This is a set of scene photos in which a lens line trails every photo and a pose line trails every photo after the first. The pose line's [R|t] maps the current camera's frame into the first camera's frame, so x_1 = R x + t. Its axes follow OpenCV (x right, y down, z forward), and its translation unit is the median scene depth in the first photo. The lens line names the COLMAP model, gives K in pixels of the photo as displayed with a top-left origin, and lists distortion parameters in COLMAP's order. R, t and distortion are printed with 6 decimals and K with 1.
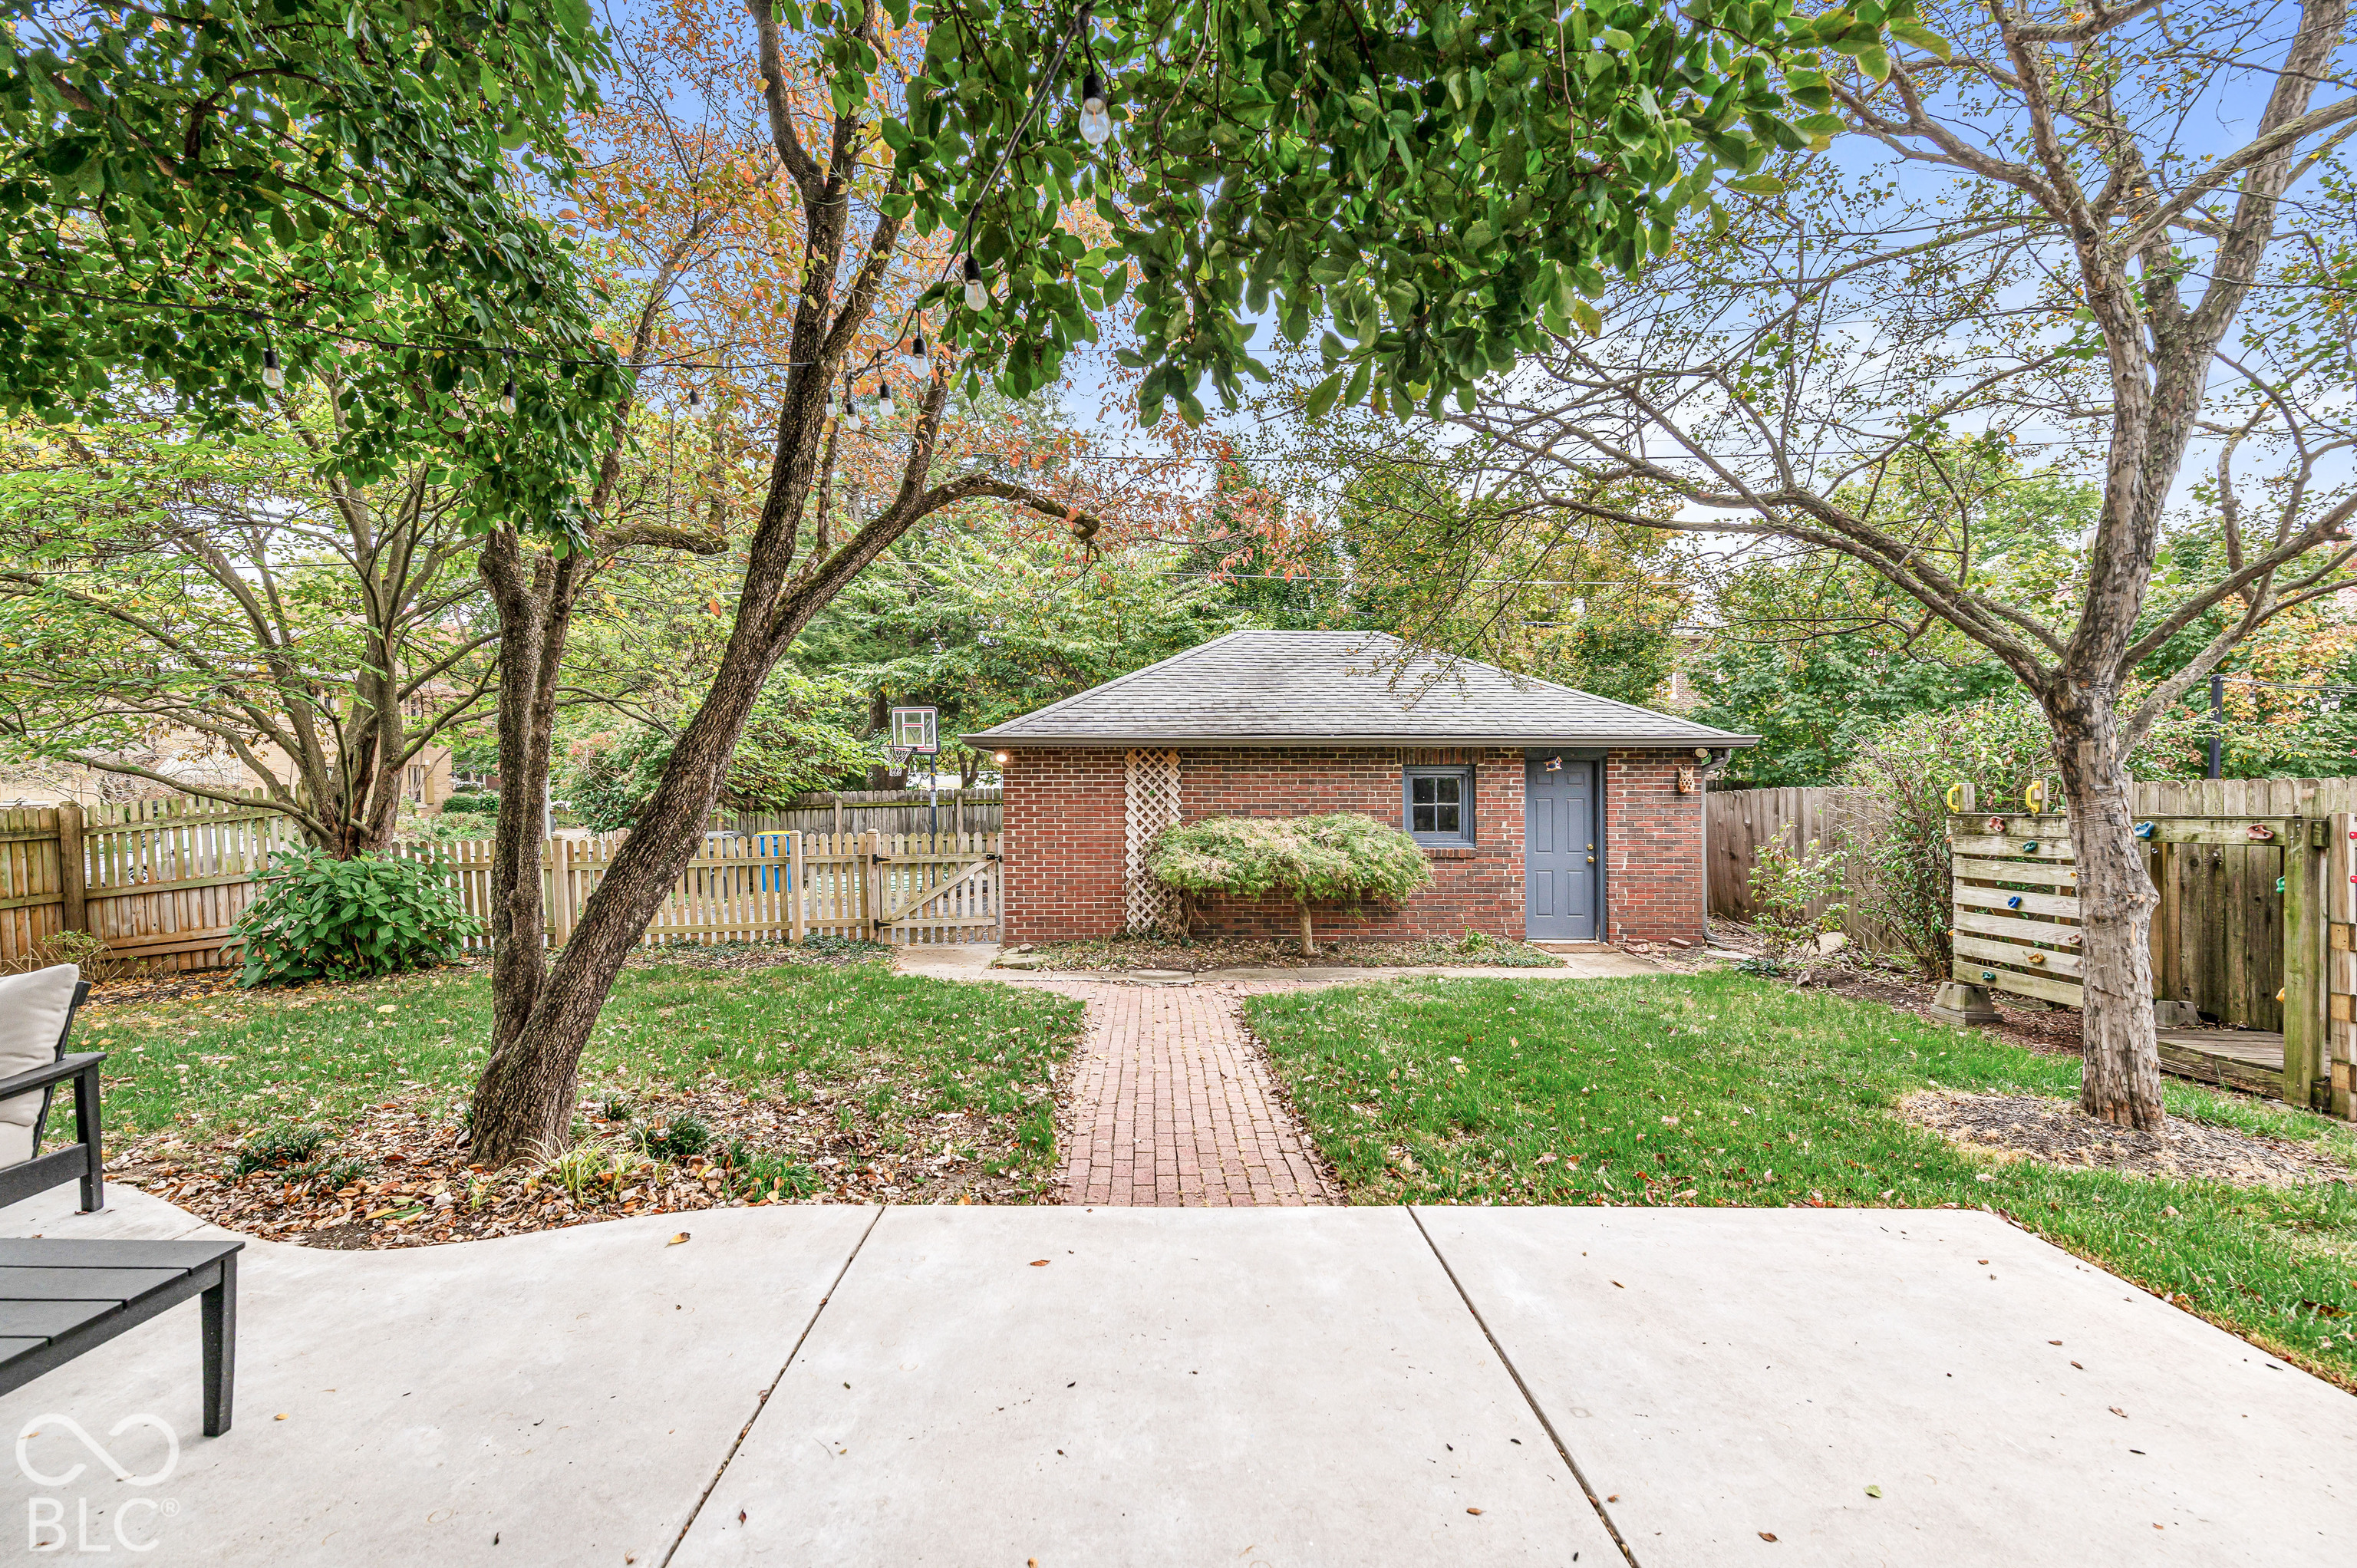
lens RADIAL K [[1021.5, 0, 1173.0], [0, 1021.5, 789.8], [0, 0, 1]] dist [-0.002164, -0.000478]
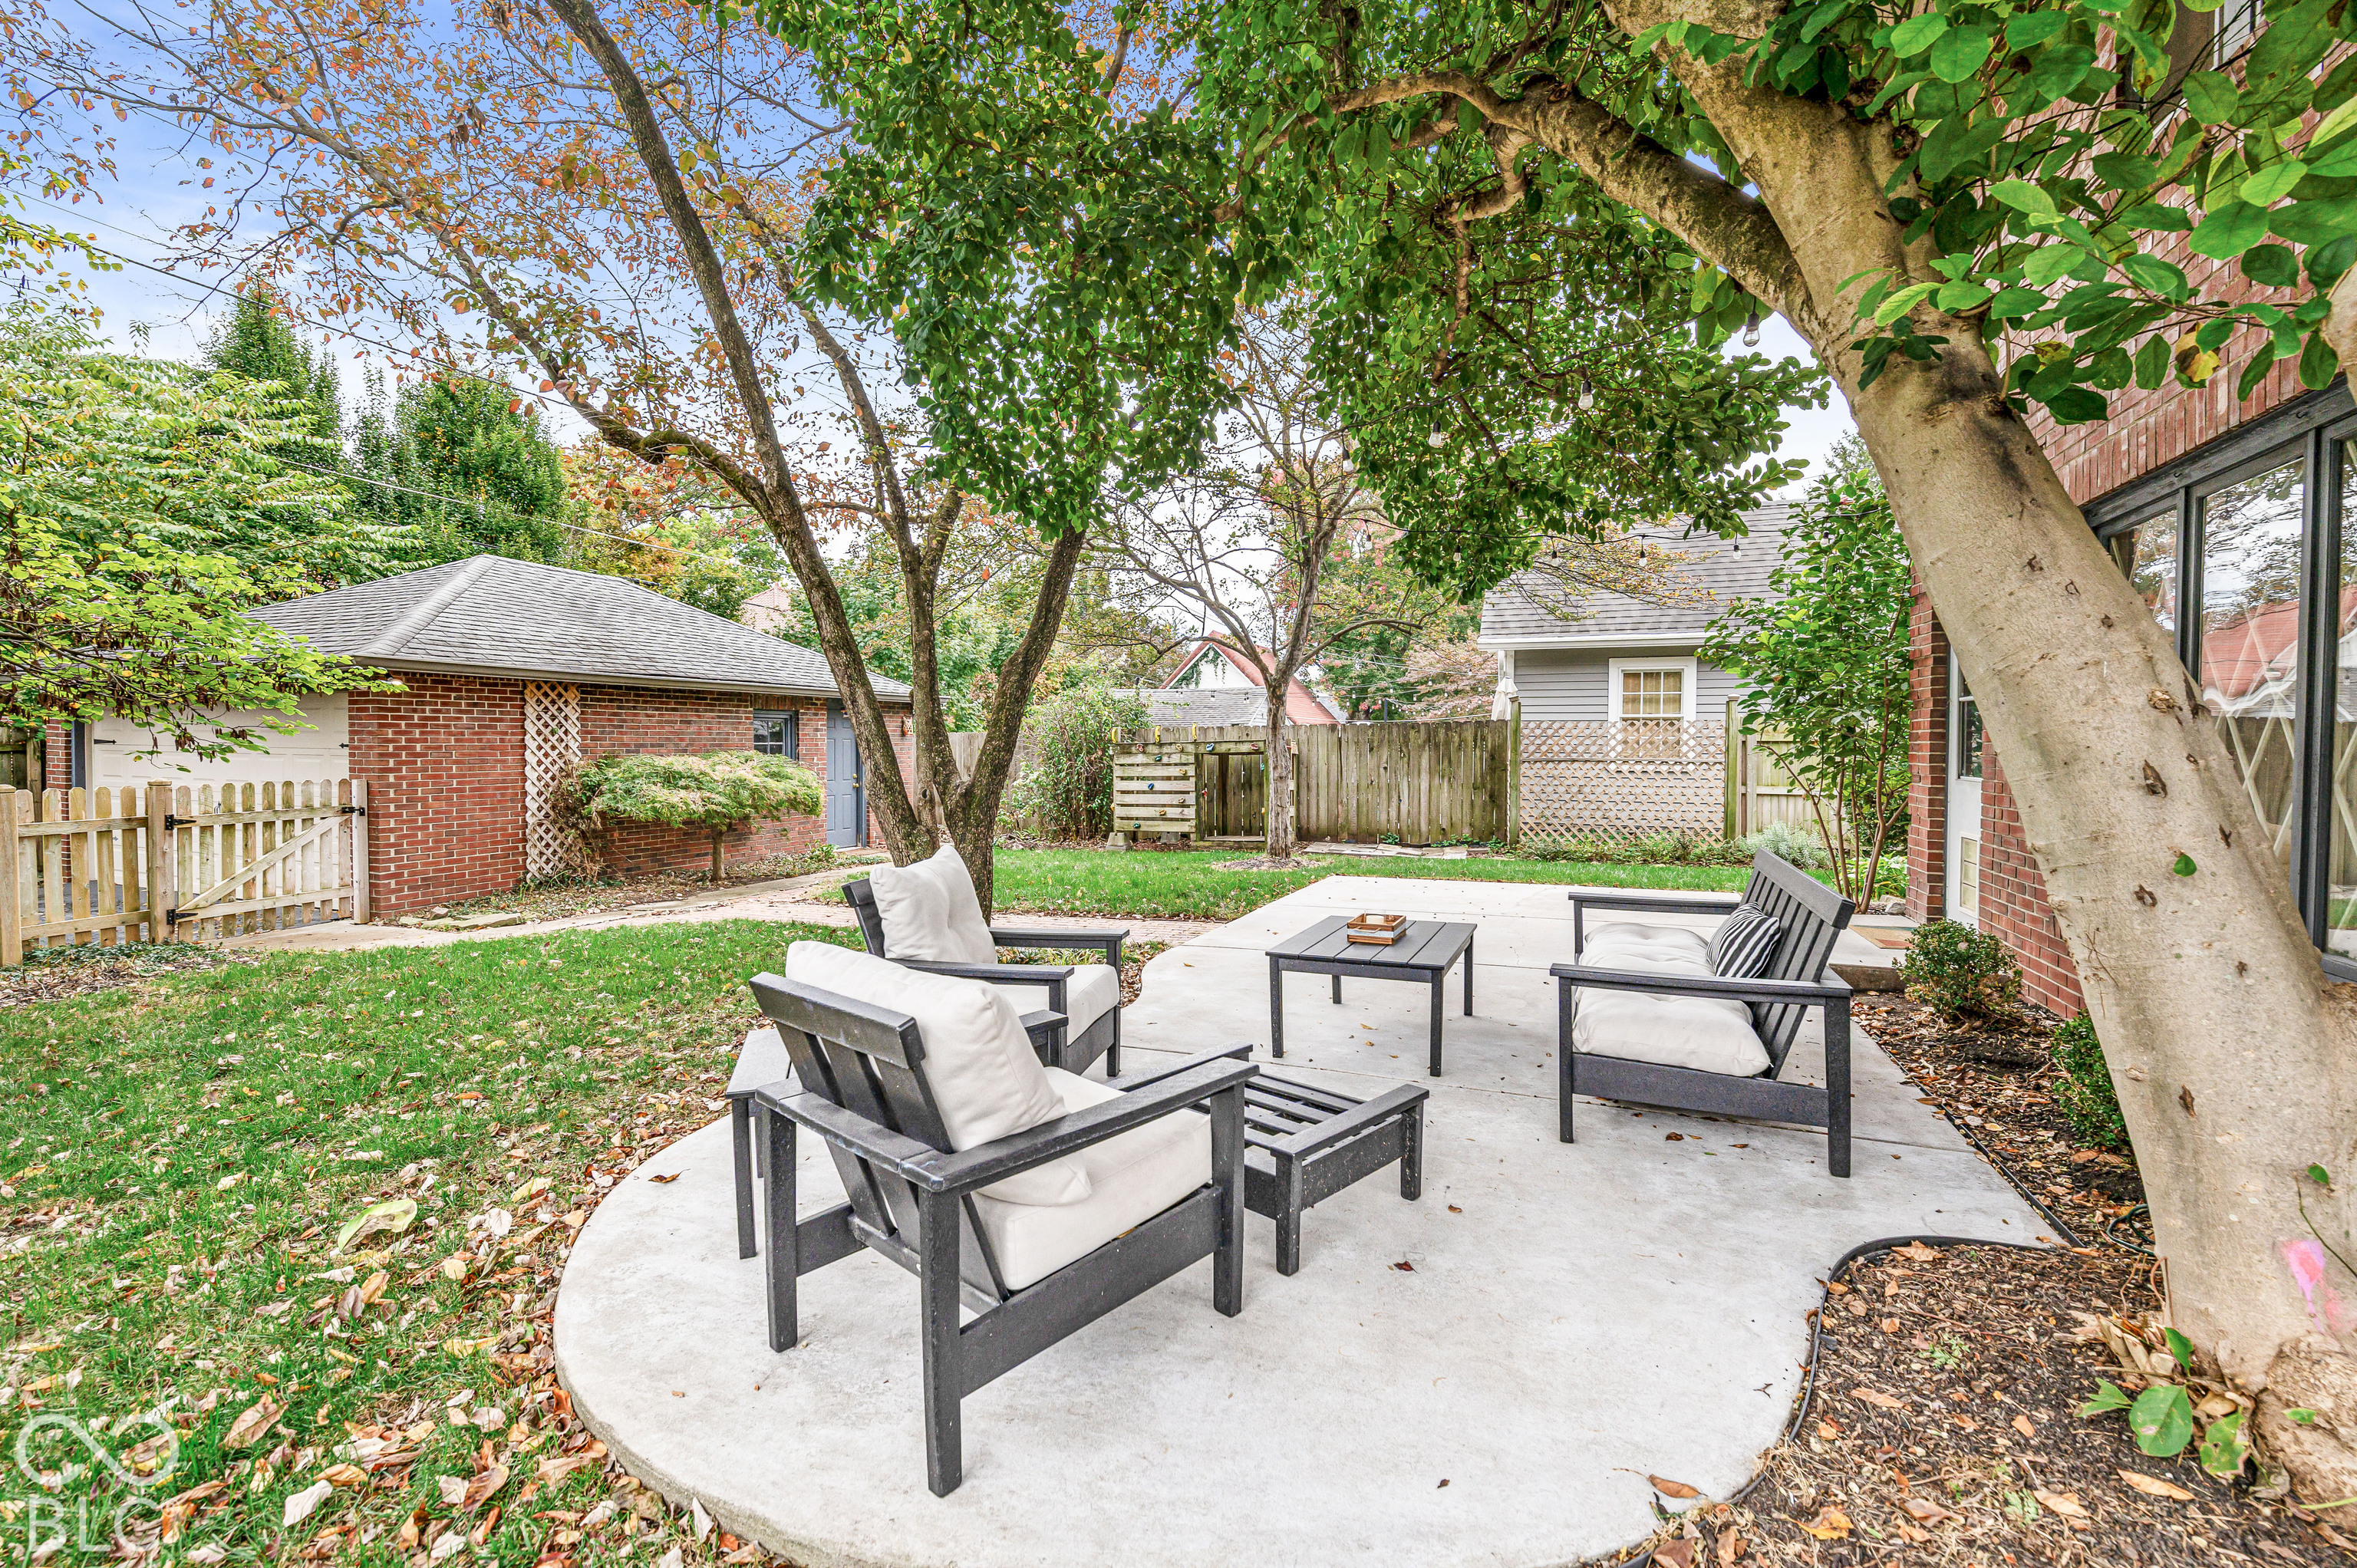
lens RADIAL K [[1021.5, 0, 1177.1], [0, 1021.5, 769.2], [0, 0, 1]] dist [-0.002164, -0.000478]
pose [[0.389684, -0.023354, 0.920652, -0.661035], [0.003899, 0.999711, 0.023710, 0.018741], [-0.920940, -0.005650, 0.389662, 0.107090]]
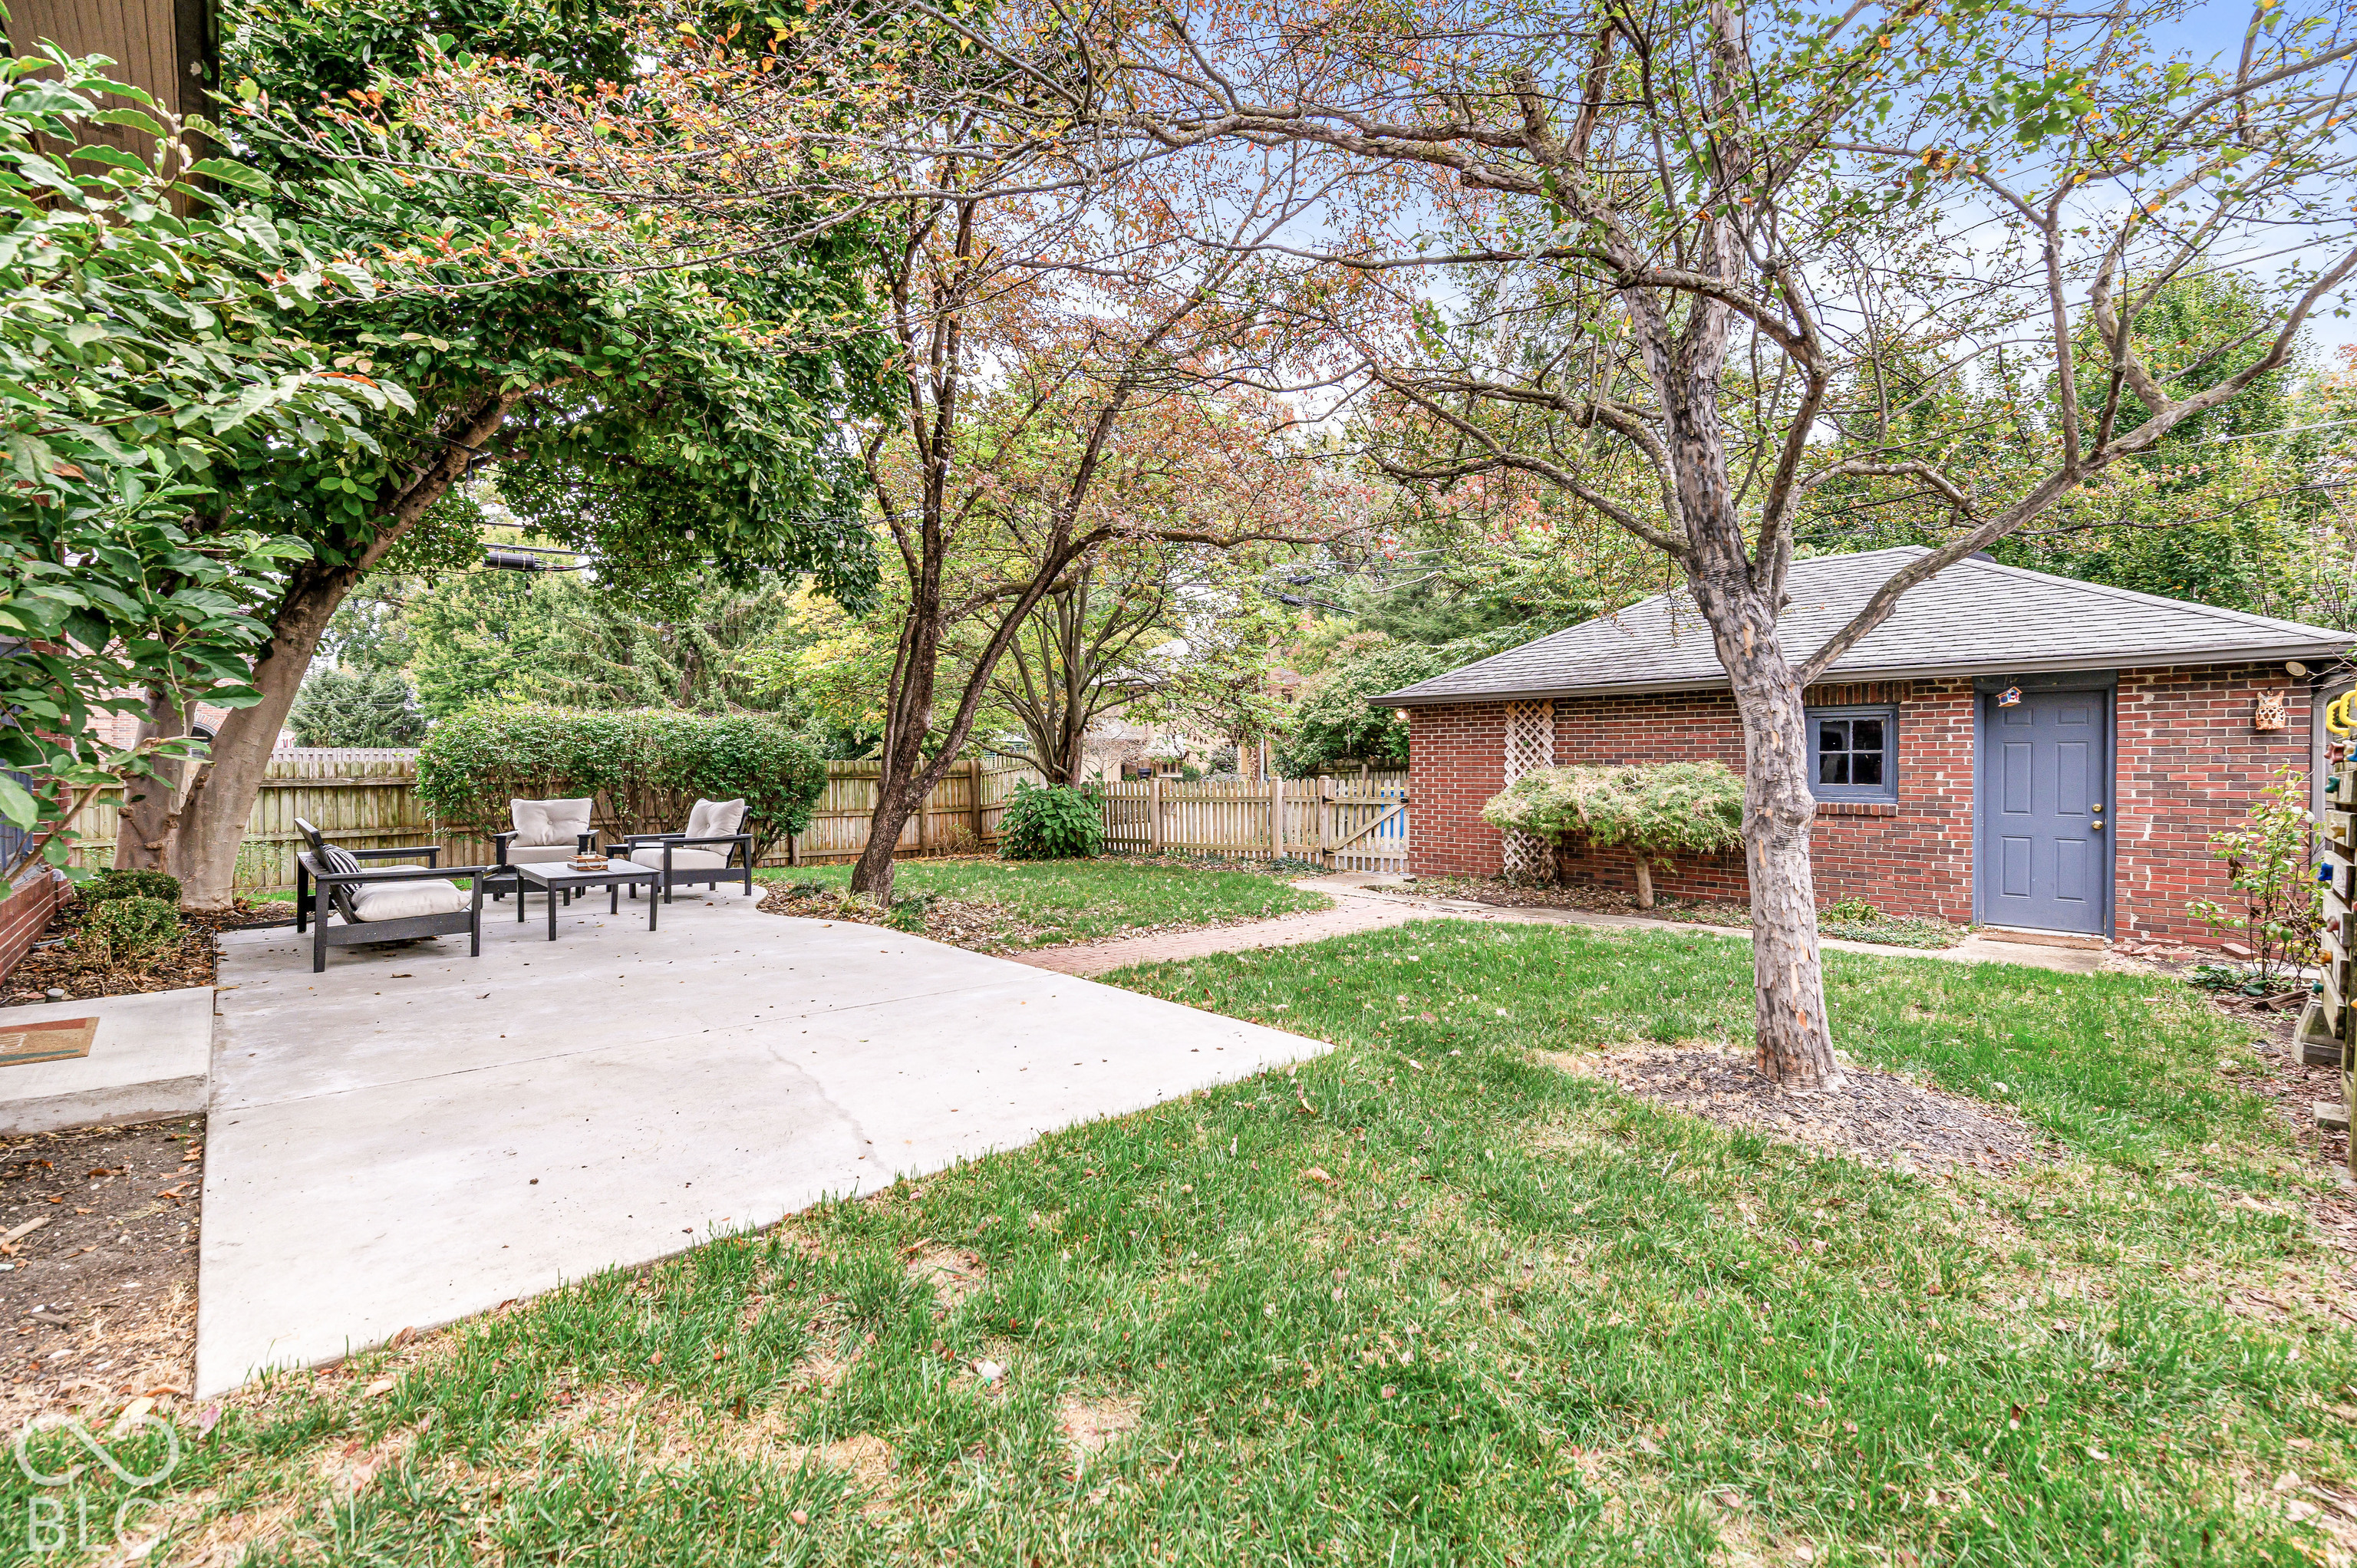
lens RADIAL K [[1021.5, 0, 1168.8], [0, 1021.5, 779.2], [0, 0, 1]] dist [-0.002164, -0.000478]
pose [[0.668890, 0.009259, -0.743303, 0.515419], [-0.002296, 0.999943, 0.010390, 0.029899], [0.743358, -0.005243, 0.668874, 0.019526]]
